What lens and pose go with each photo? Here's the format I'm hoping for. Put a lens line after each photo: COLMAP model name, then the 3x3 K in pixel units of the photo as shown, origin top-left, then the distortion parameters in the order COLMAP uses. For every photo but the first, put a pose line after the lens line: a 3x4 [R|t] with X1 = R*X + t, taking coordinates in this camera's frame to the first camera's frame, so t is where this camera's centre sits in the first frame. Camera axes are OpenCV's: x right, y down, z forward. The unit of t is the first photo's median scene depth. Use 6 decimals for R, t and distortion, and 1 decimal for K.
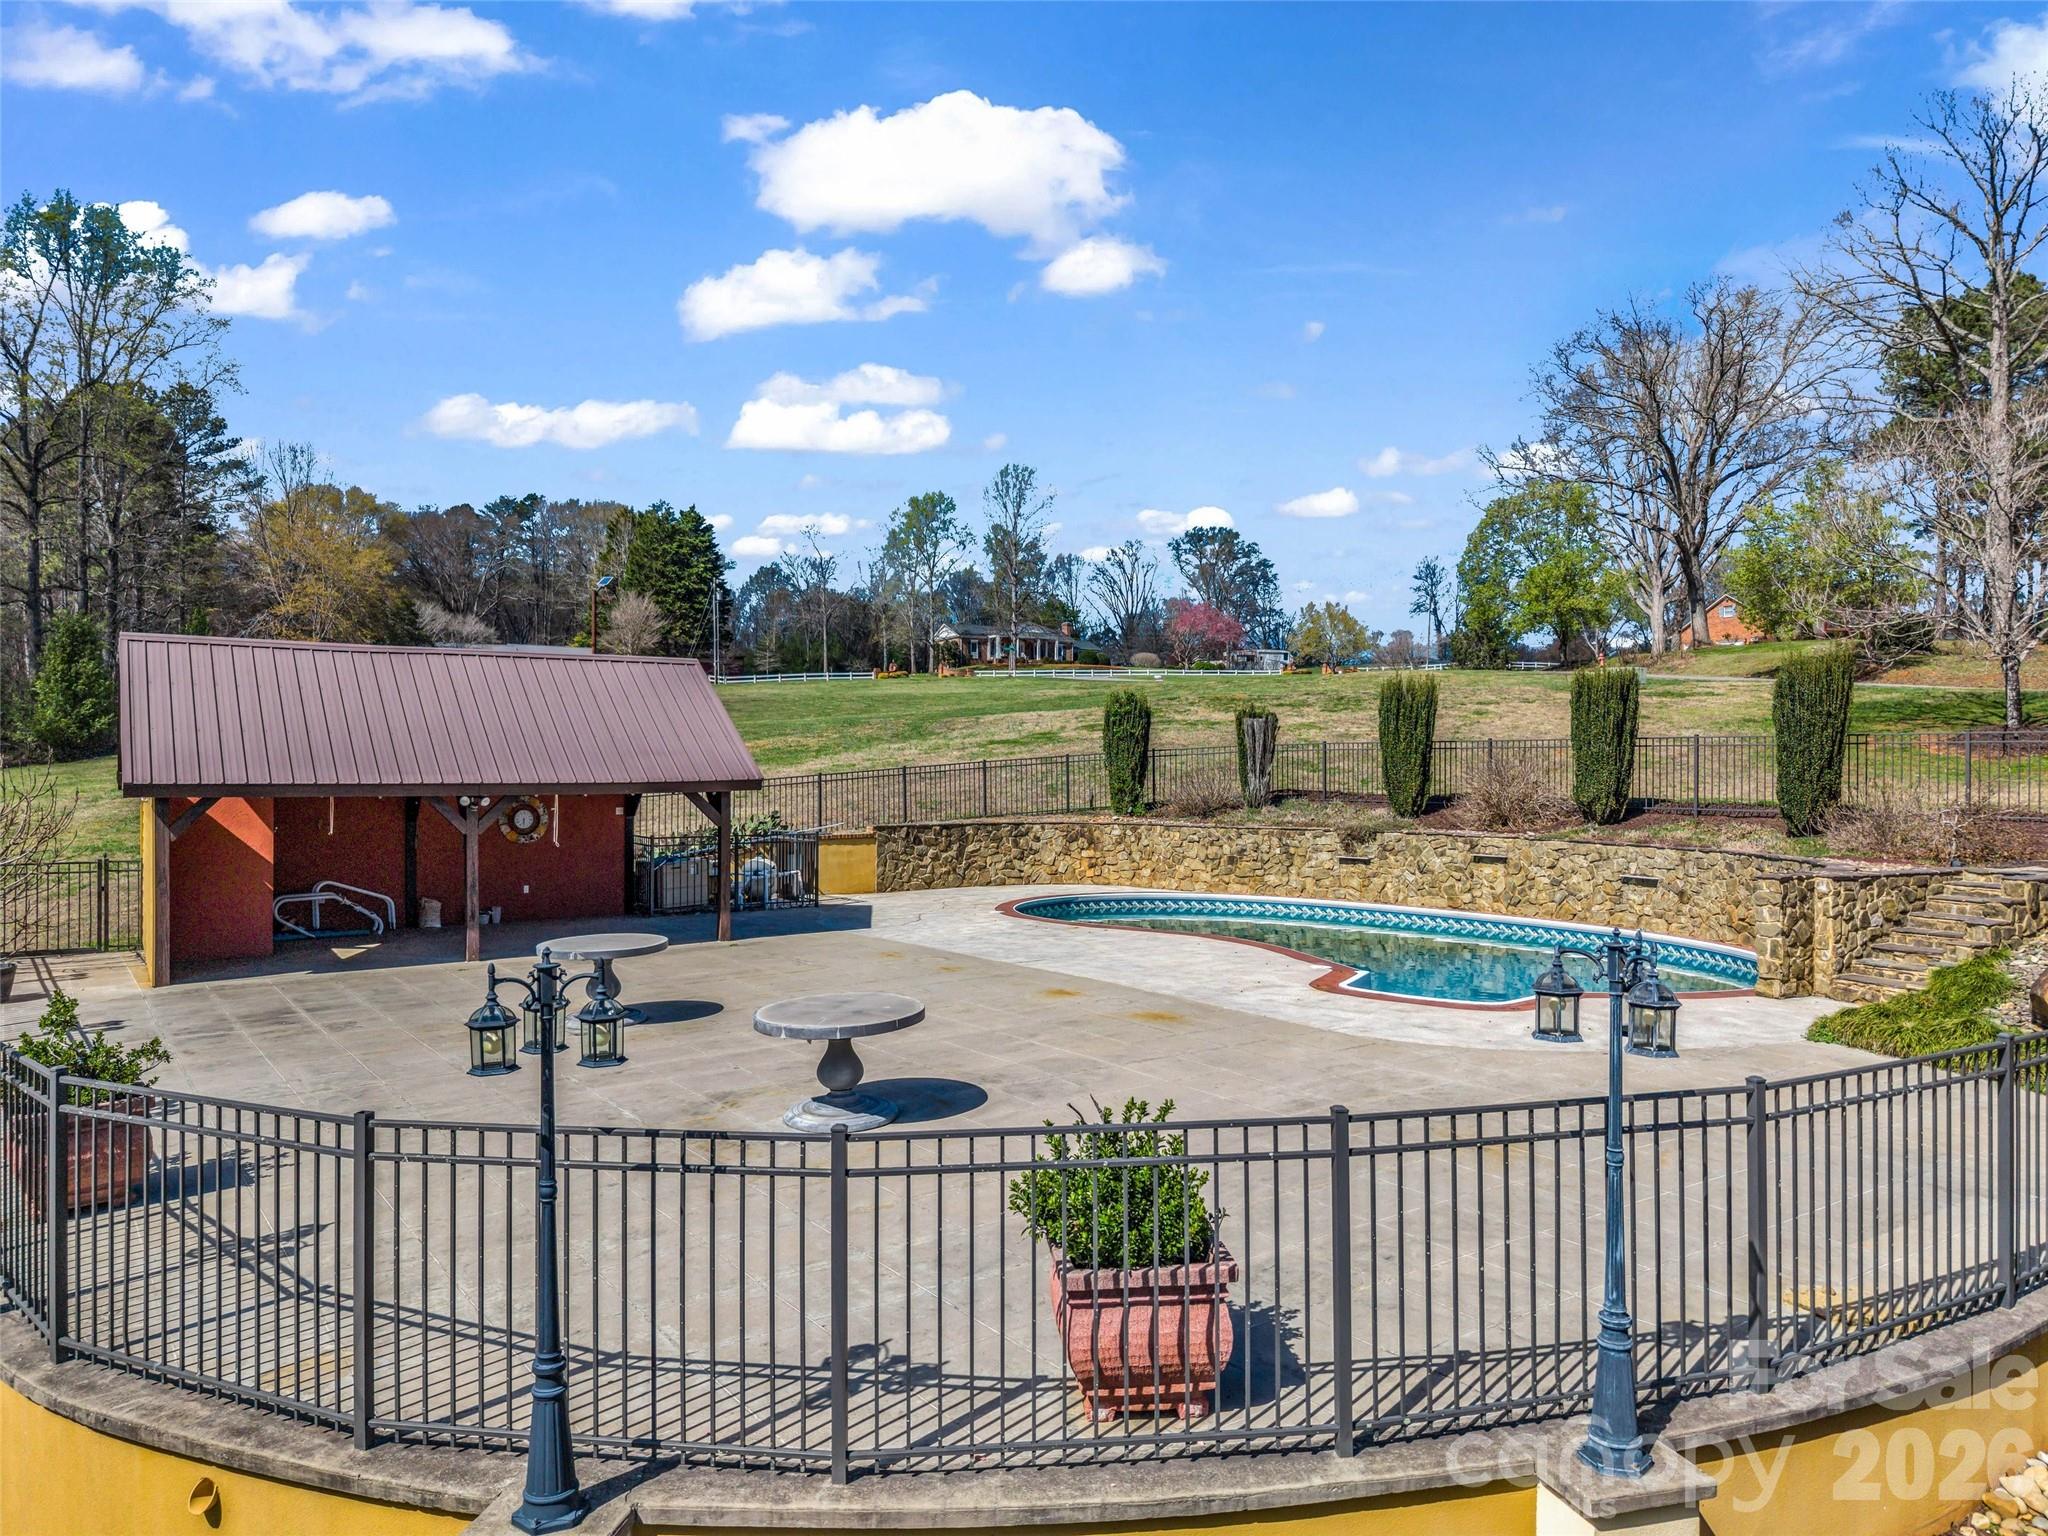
lens RADIAL K [[1380.5, 0, 1029.7], [0, 1380.5, 760.3], [0, 0, 1]] dist [-0.000002, -0.002636]
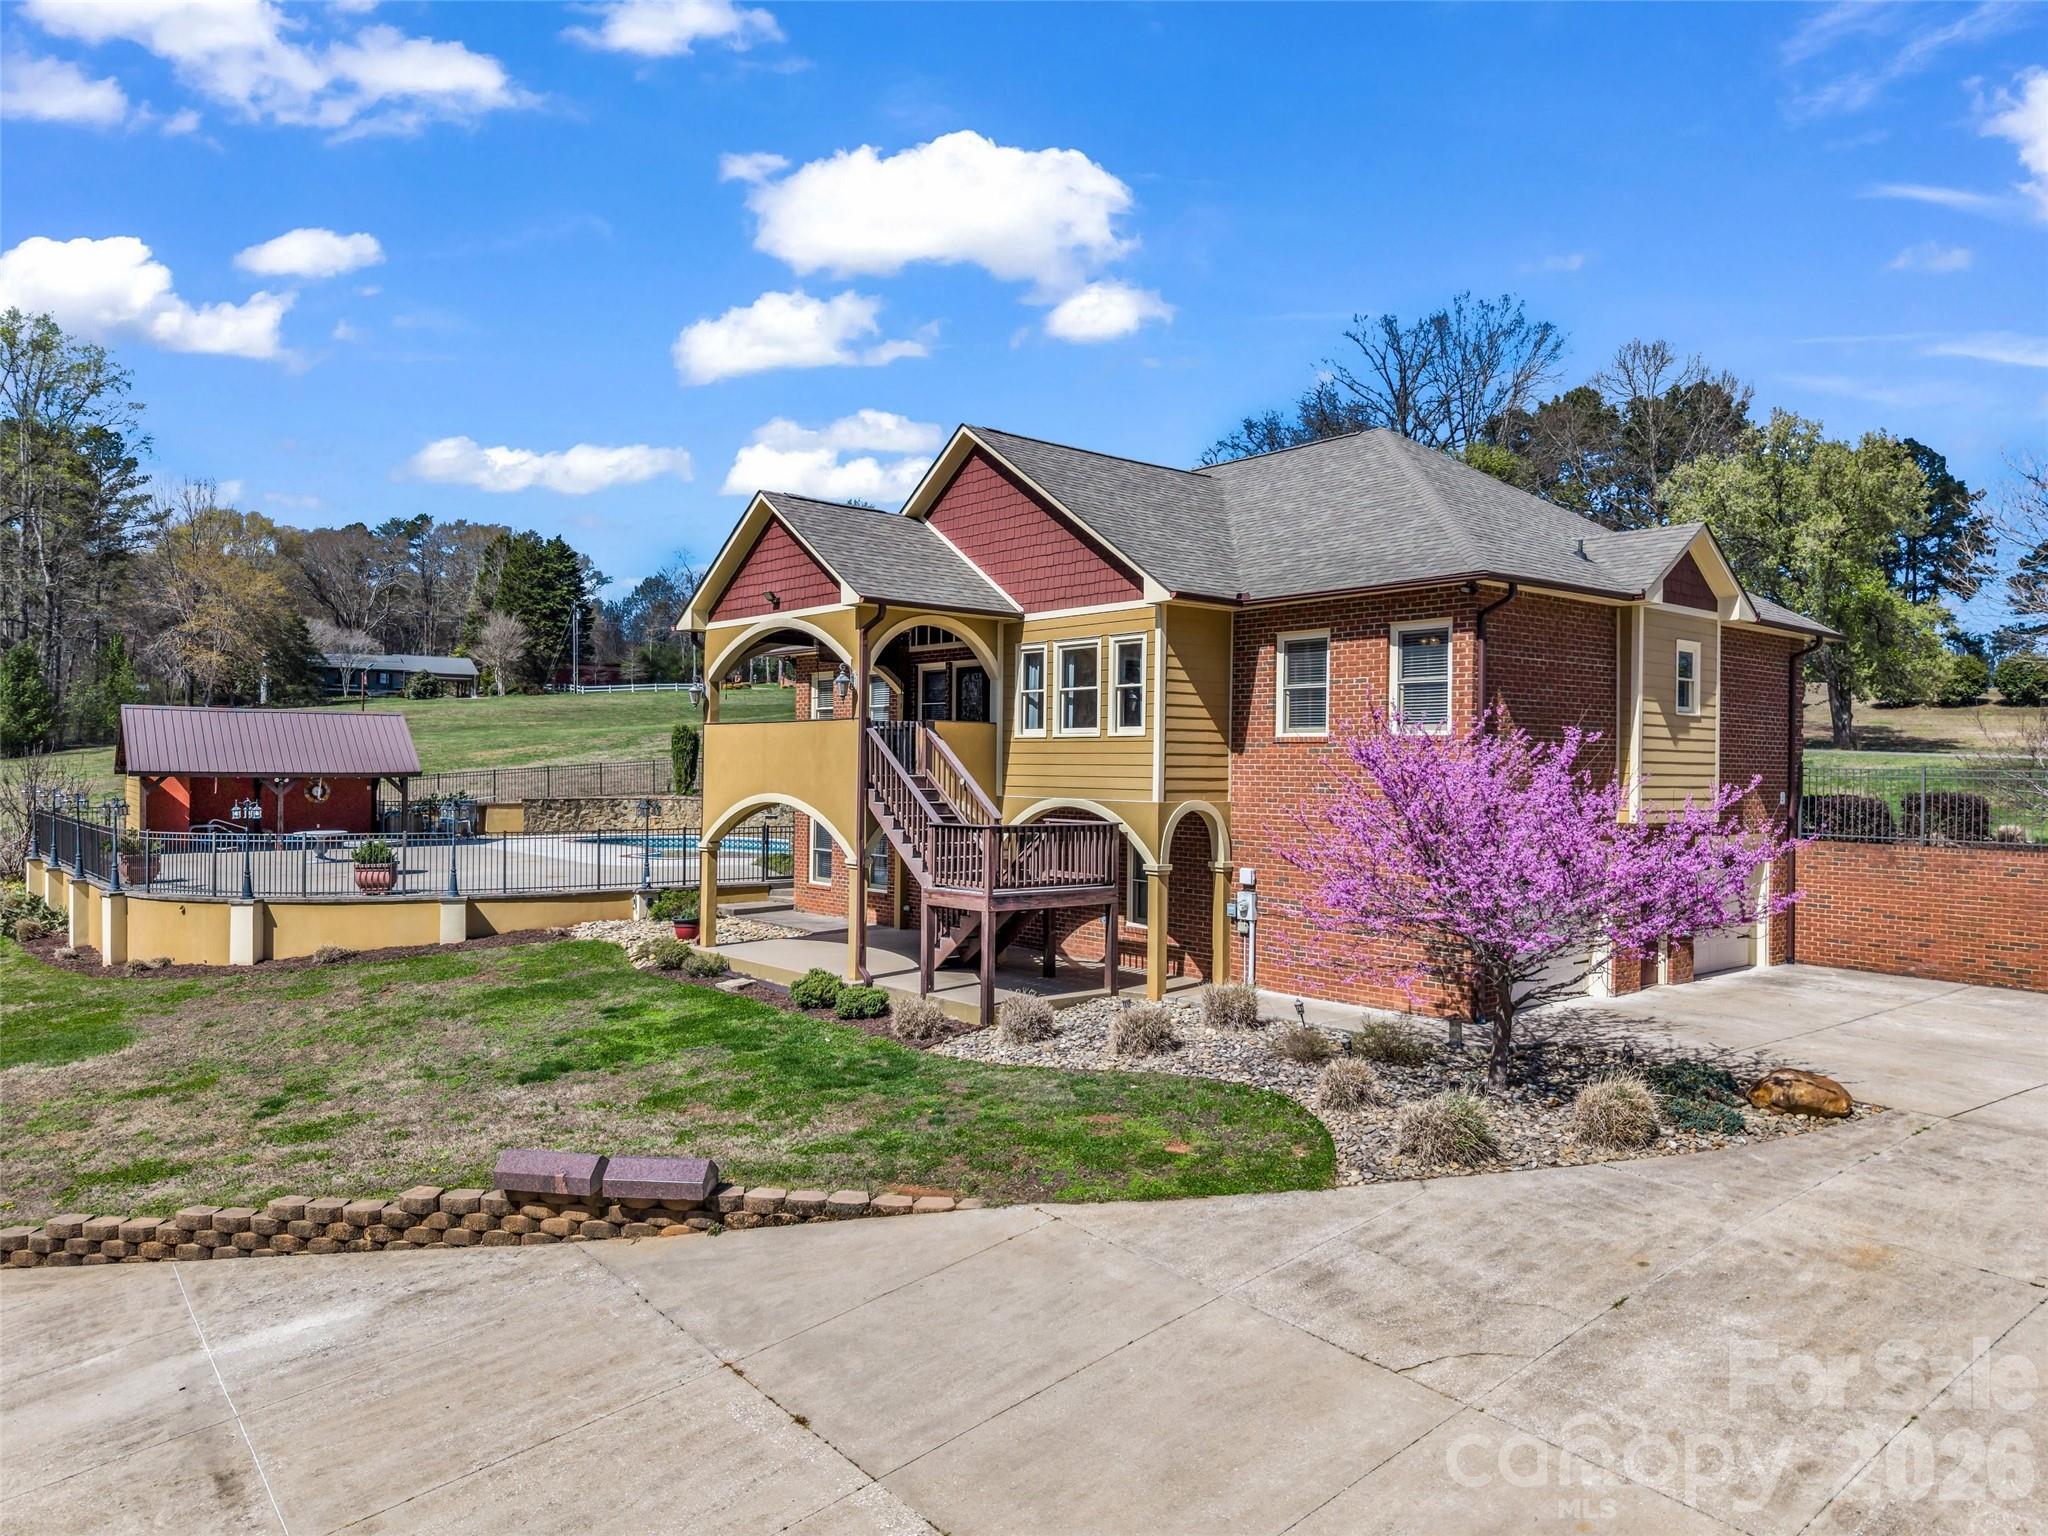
lens RADIAL K [[1380.5, 0, 1015.3], [0, 1380.5, 772.8], [0, 0, 1]] dist [-0.000002, -0.002636]
pose [[0.998915, 0.007914, 0.045896, 0.150749], [-0.008270, 0.999937, 0.007559, -0.002056], [-0.045833, -0.007931, 0.998918, -0.284843]]
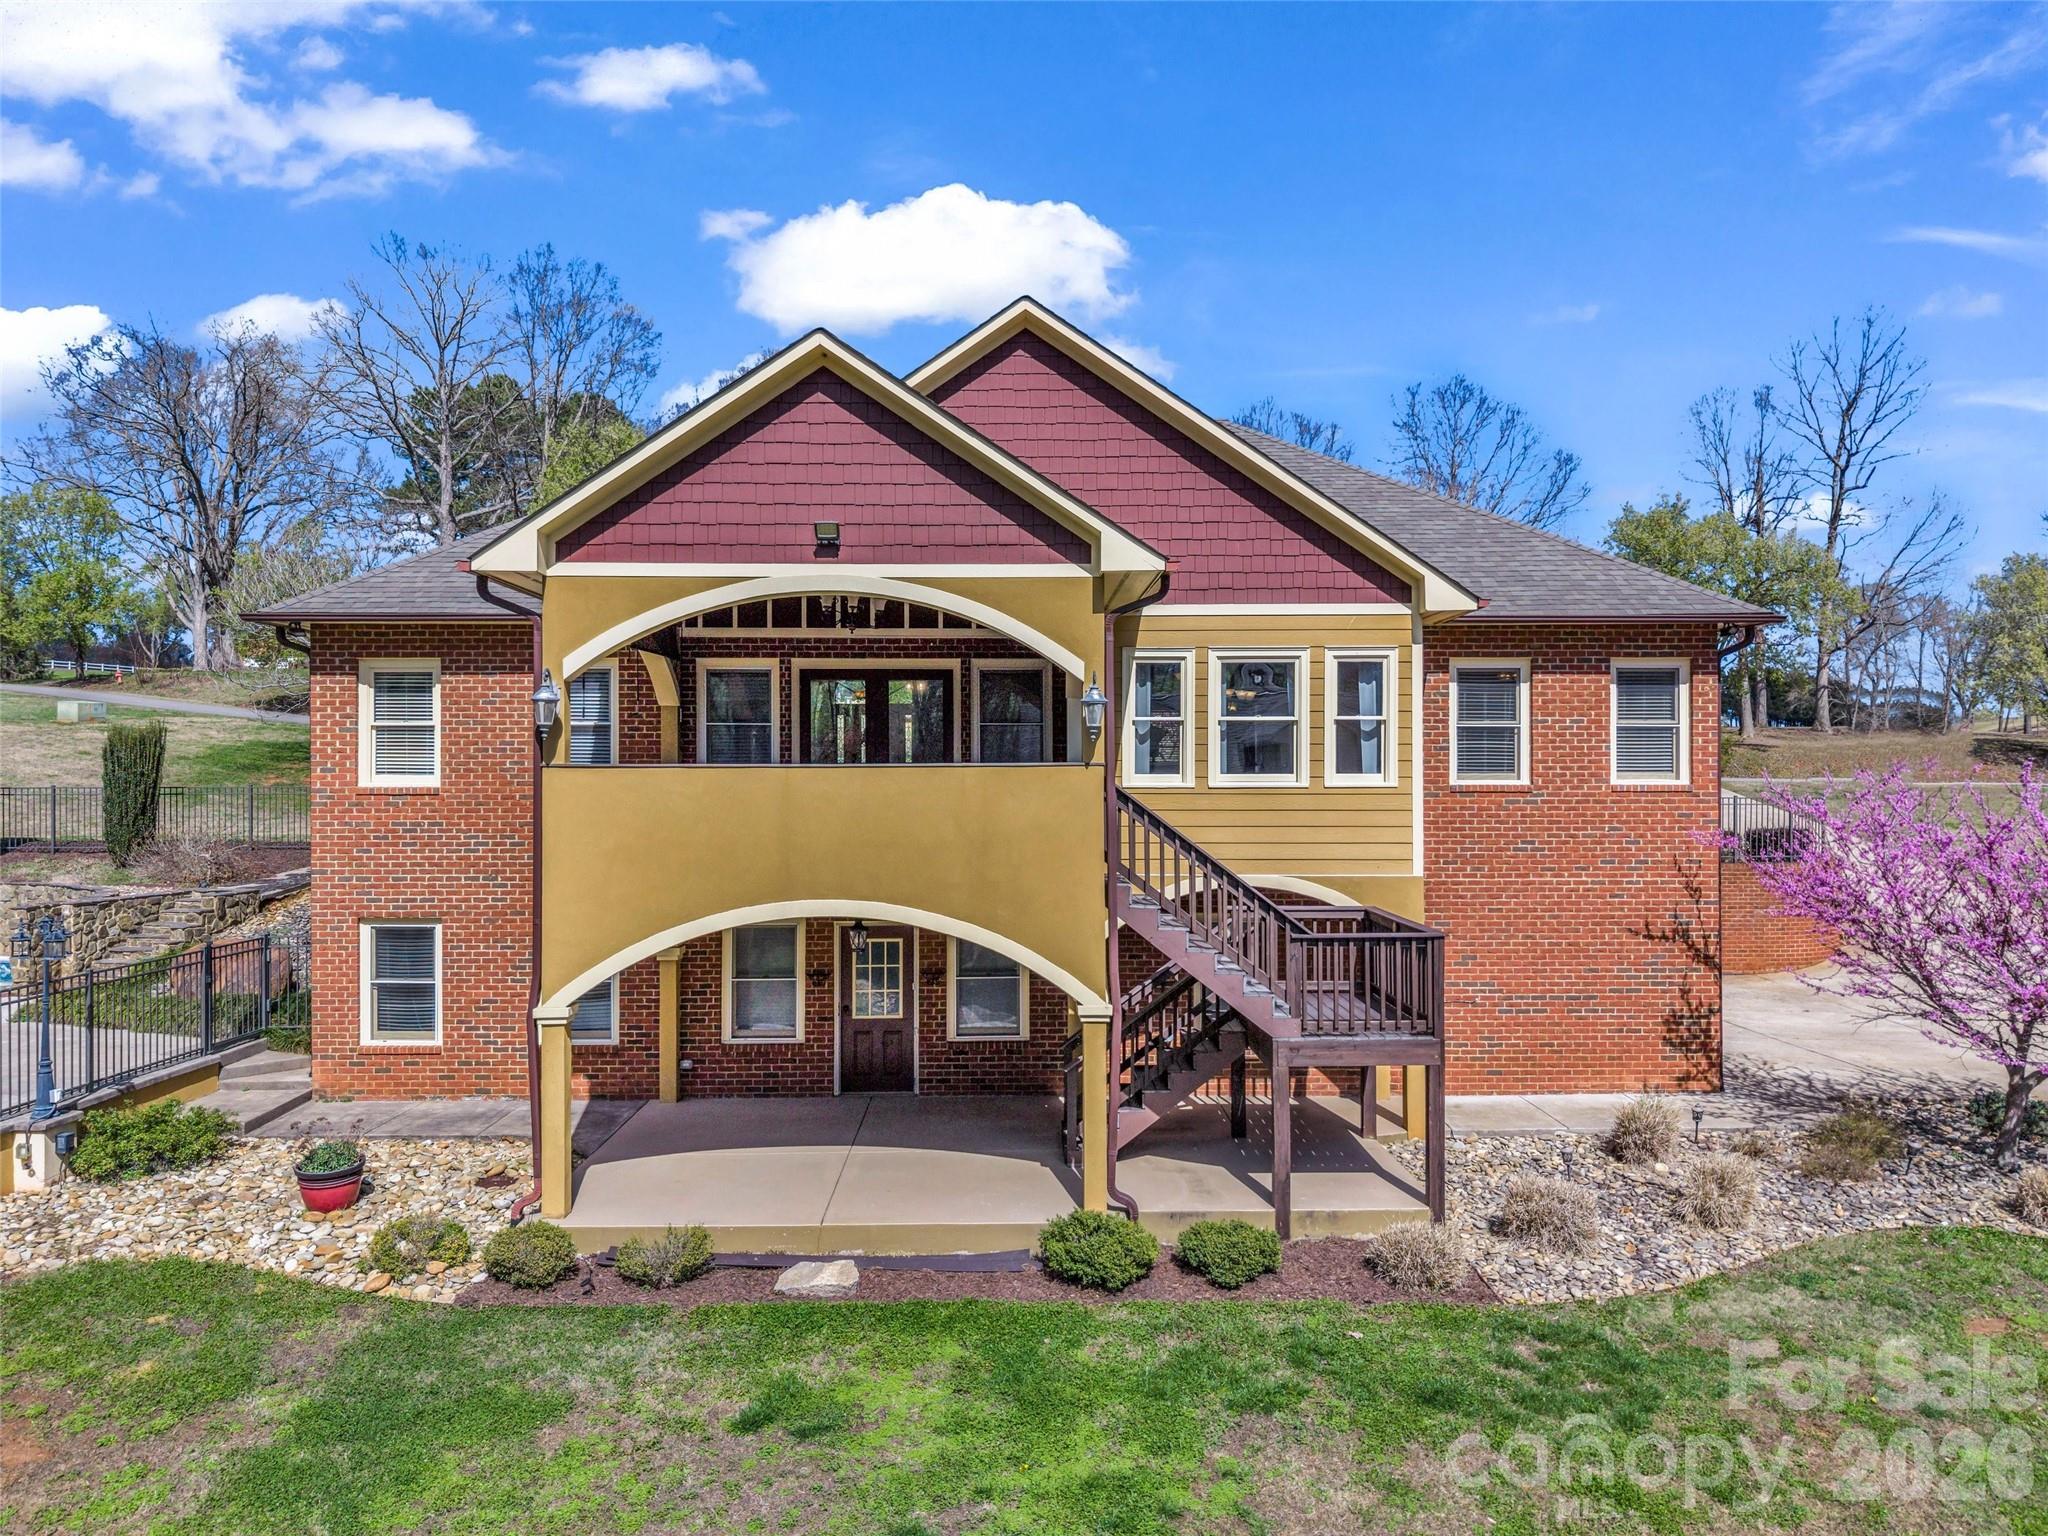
lens RADIAL K [[1380.5, 0, 1026.2], [0, 1380.5, 770.3], [0, 0, 1]] dist [-0.000002, -0.002636]
pose [[0.595395, -0.004432, 0.803421, 0.006194], [0.000161, 0.999985, 0.005397, -0.010343], [-0.803433, -0.003084, 0.595387, -0.108035]]
